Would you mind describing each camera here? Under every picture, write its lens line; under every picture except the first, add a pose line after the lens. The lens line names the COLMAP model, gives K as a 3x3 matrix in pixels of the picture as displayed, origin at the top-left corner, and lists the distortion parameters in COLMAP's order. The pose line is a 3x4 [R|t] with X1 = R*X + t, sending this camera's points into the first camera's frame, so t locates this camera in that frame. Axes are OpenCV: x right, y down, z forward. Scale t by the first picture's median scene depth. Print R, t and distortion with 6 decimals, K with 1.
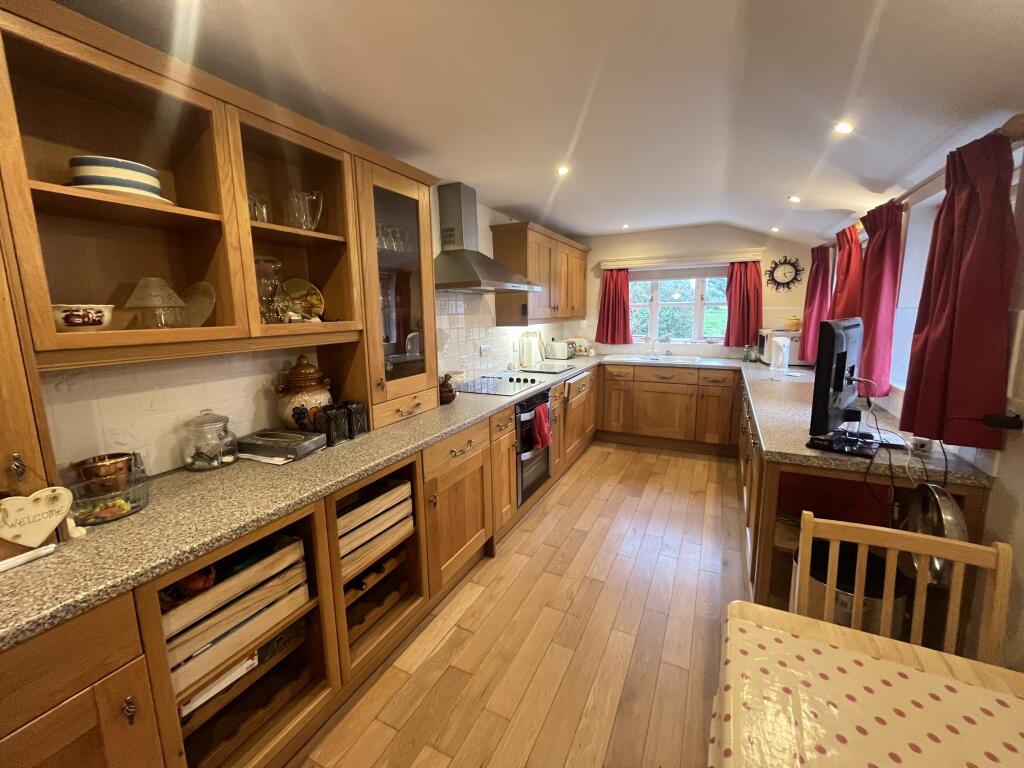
lens RADIAL K [[417.7, 0, 515.2], [0, 417.7, 378.9], [0, 0, 1]] dist [-0.002135, -0.000457]
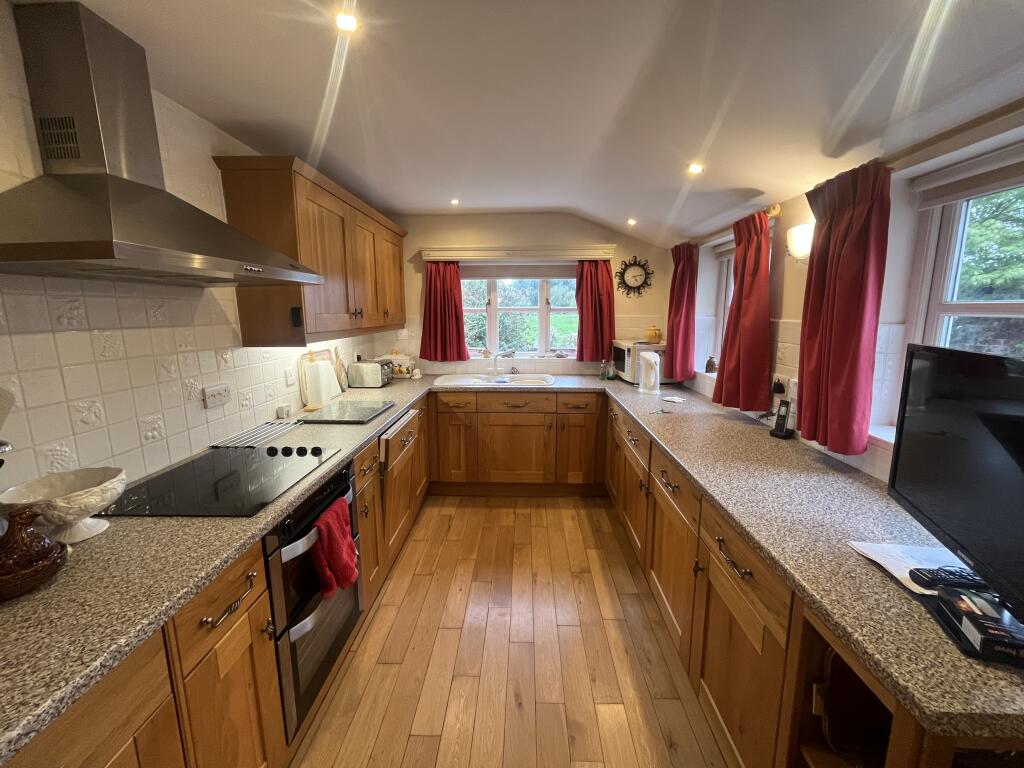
lens RADIAL K [[417.7, 0, 513.2], [0, 417.7, 382.1], [0, 0, 1]] dist [-0.002135, -0.000457]
pose [[0.910995, -0.057005, 0.408459, 0.044253], [0.056167, 0.998322, 0.014056, -0.057811], [-0.408575, 0.010137, 0.912668, 0.307355]]
